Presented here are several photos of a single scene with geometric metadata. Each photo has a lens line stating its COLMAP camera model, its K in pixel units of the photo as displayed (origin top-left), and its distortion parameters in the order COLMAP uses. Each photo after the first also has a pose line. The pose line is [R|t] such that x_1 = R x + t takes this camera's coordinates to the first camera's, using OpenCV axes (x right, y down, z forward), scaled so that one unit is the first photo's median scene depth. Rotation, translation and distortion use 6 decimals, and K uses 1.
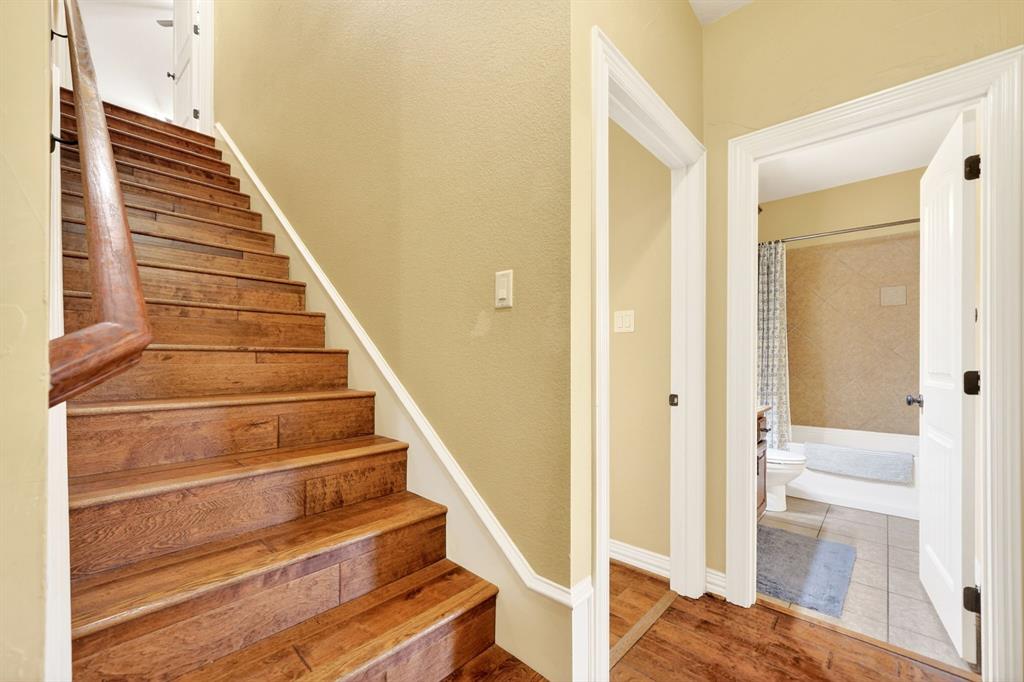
lens RADIAL K [[420.4, 0, 521.7], [0, 420.4, 364.2], [0, 0, 1]] dist [0.001654, 0.000098]
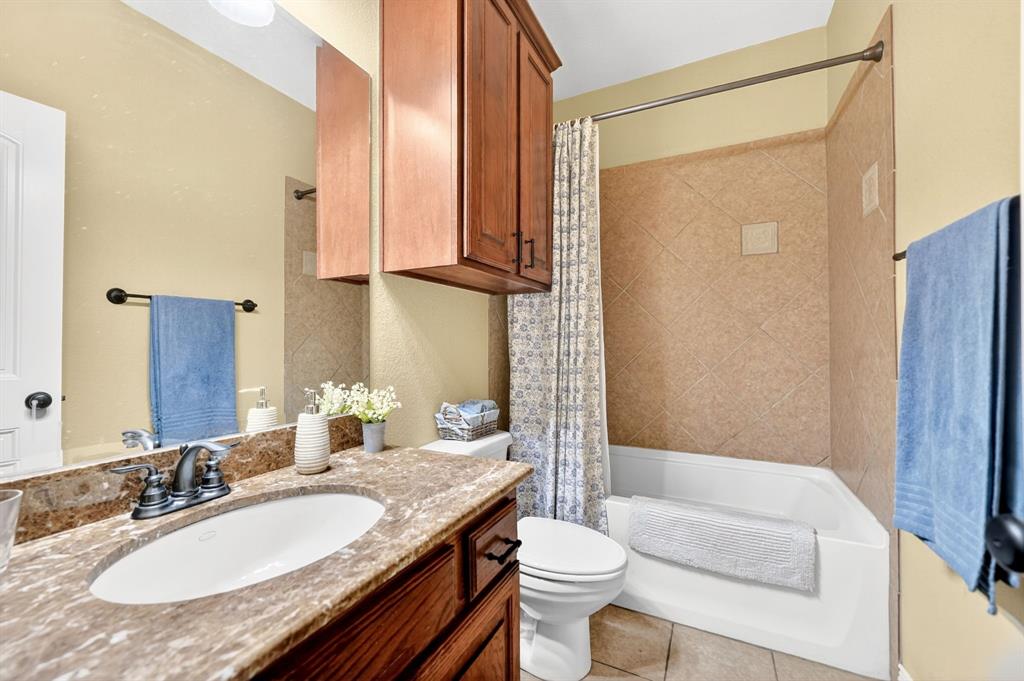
lens RADIAL K [[420.4, 0, 511.0], [0, 420.4, 340.3], [0, 0, 1]] dist [0.001654, 0.000098]
pose [[0.966278, 0.002335, 0.257491, 0.371416], [0.001001, 0.999917, -0.012826, -0.005313], [-0.257499, 0.012652, 0.966196, 0.499966]]
